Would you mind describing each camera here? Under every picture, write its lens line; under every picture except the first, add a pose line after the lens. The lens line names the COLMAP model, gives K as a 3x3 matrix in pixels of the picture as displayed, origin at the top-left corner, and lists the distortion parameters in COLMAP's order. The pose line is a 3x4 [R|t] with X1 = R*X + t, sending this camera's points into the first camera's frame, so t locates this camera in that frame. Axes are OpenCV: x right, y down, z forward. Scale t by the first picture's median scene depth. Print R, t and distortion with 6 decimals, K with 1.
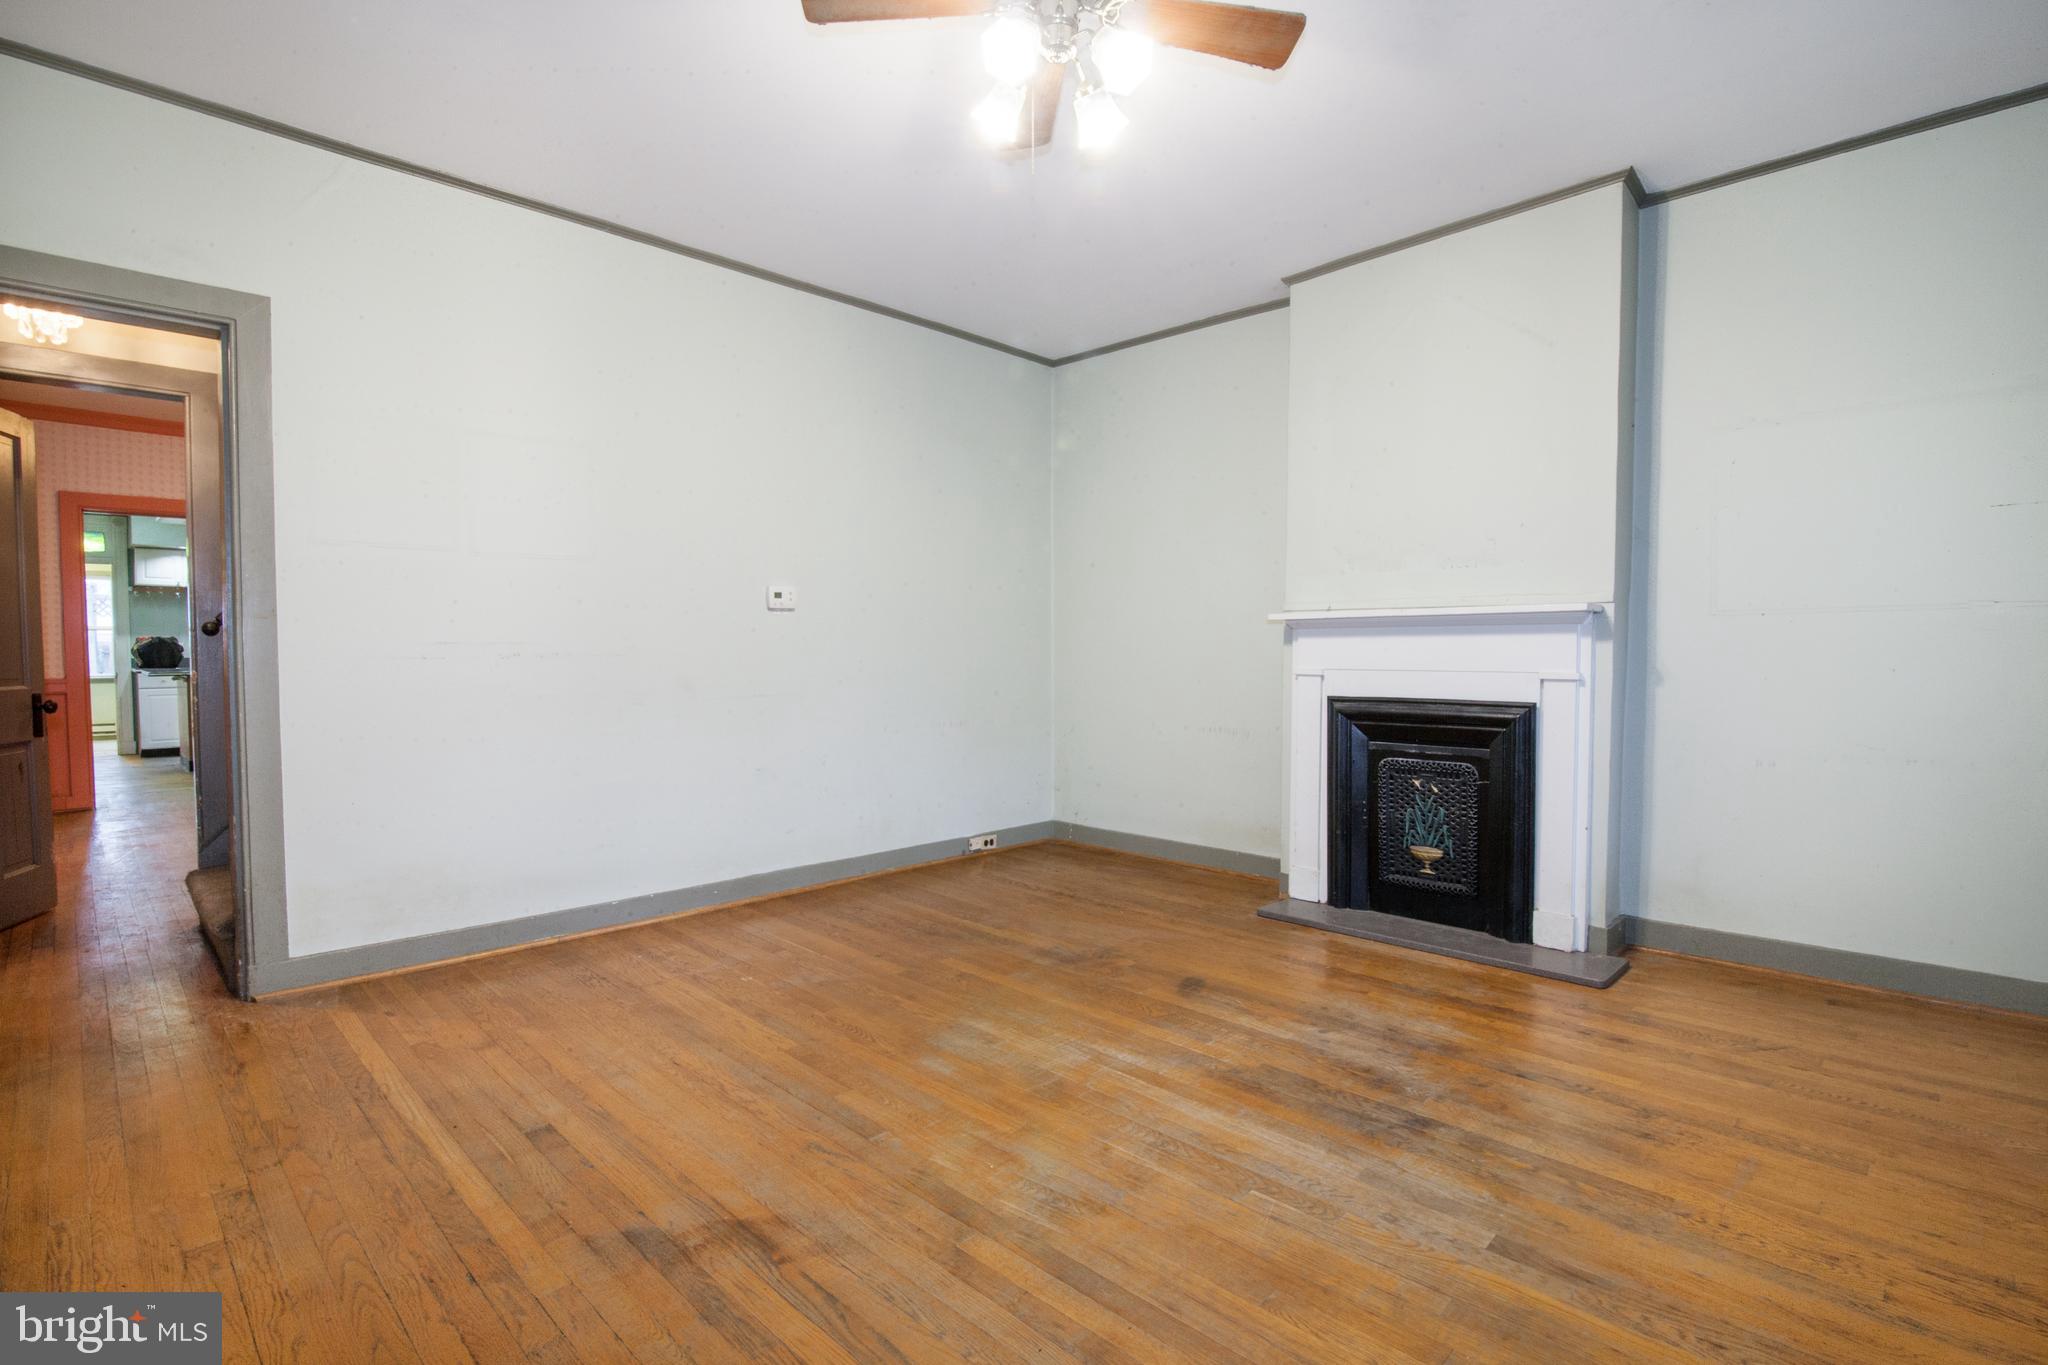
lens RADIAL K [[955.5, 0, 1024.0], [0, 955.5, 682.5], [0, 0, 1]] dist [-0.020108, -0.000330]
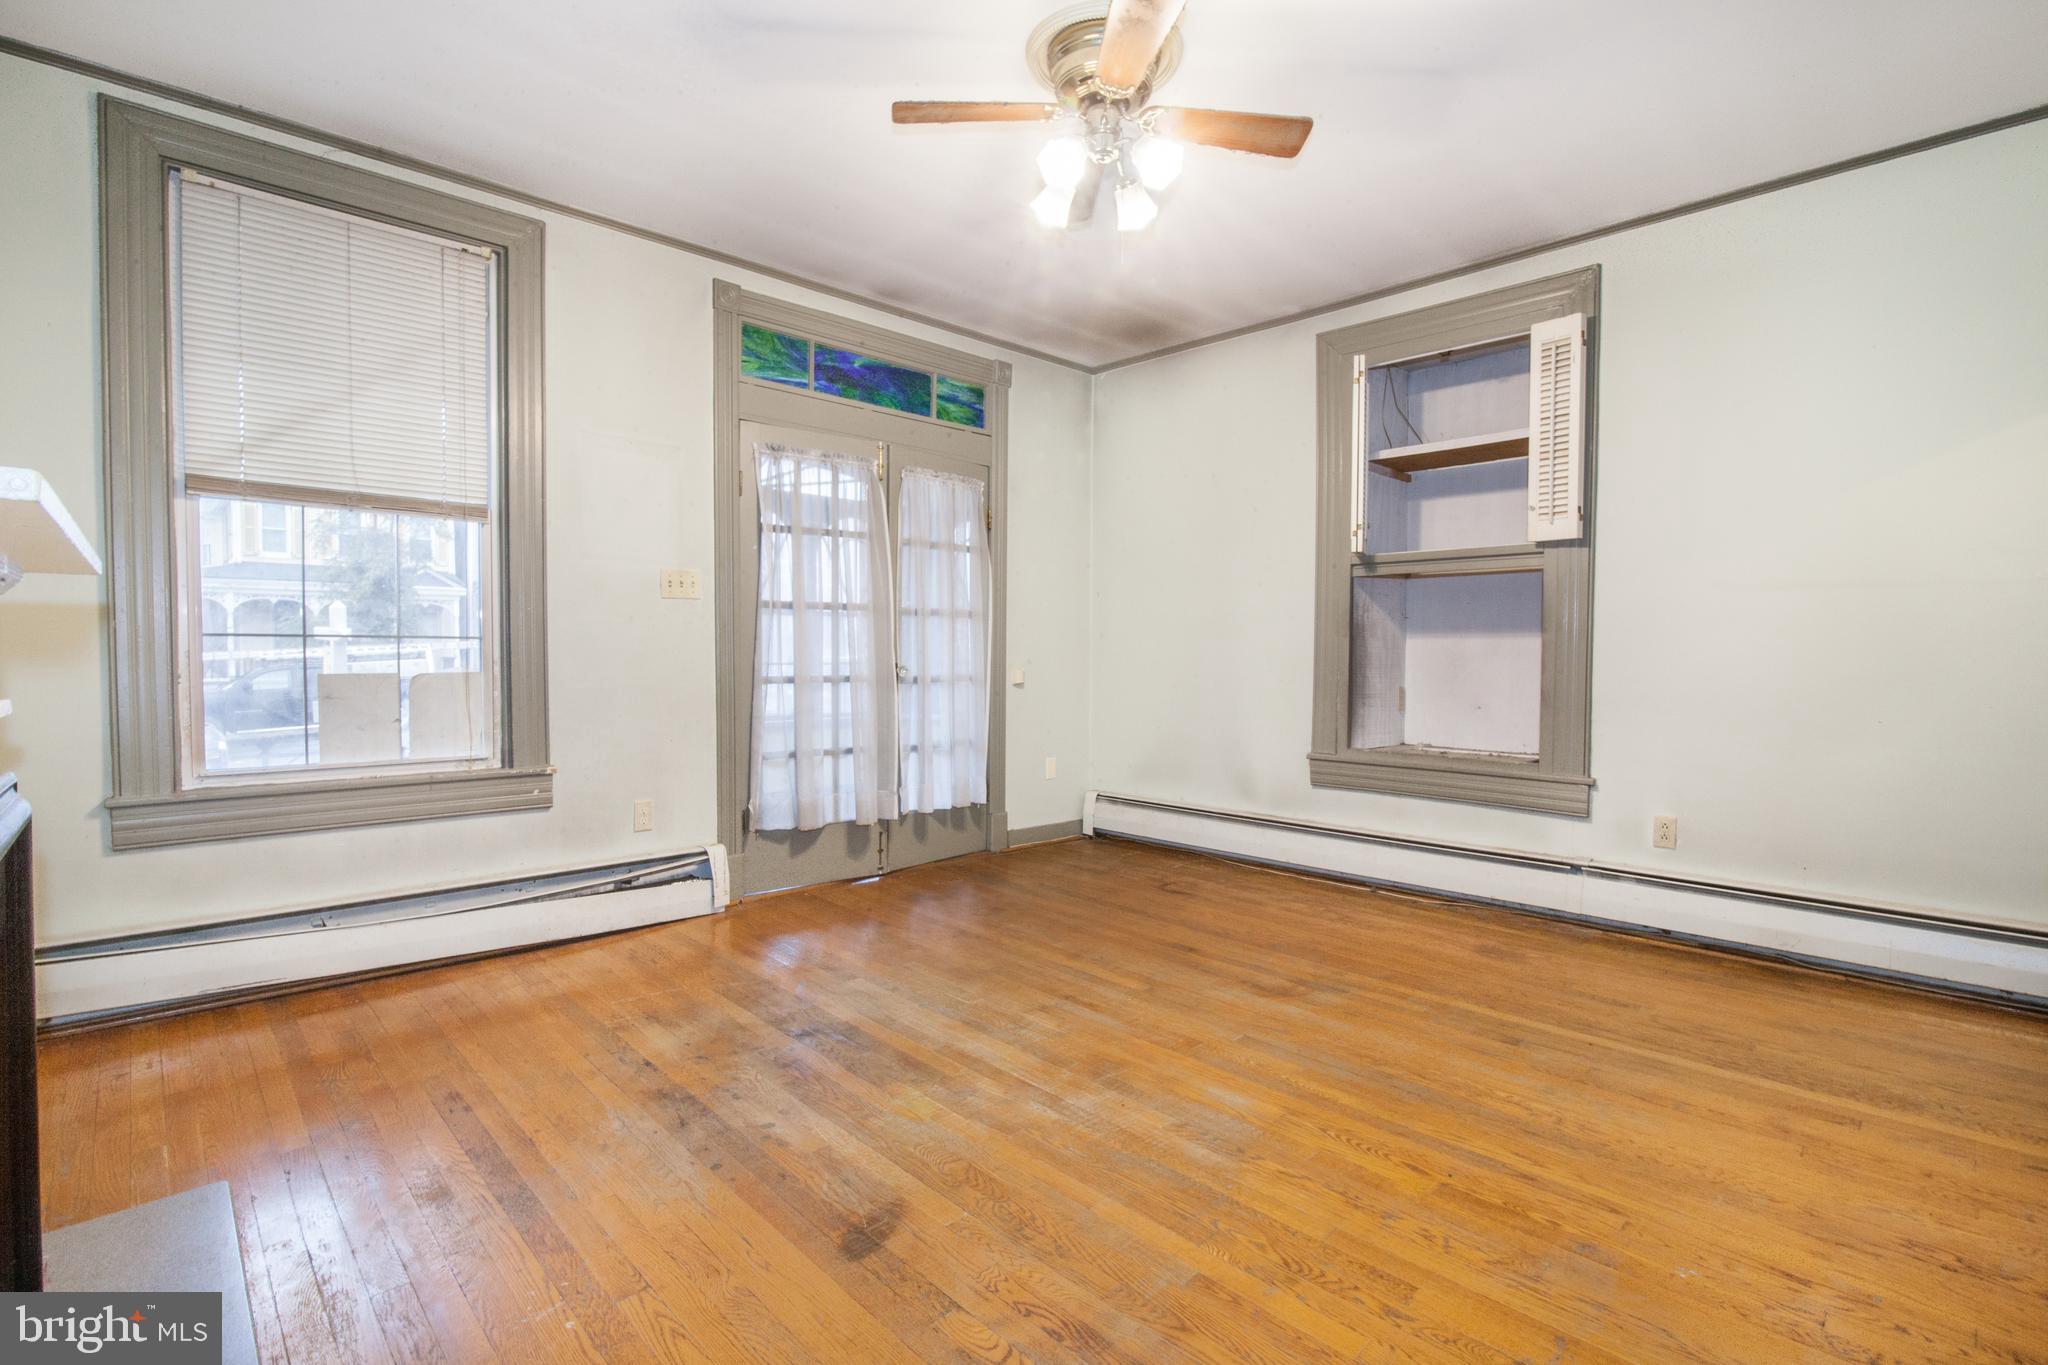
lens RADIAL K [[955.5, 0, 1024.0], [0, 955.5, 682.5], [0, 0, 1]] dist [-0.020108, -0.000330]
pose [[-0.999643, -0.003549, 0.026490, 0.089426], [-0.001735, 0.997671, 0.068190, -0.070744], [-0.026670, 0.068120, -0.997321, 2.011699]]
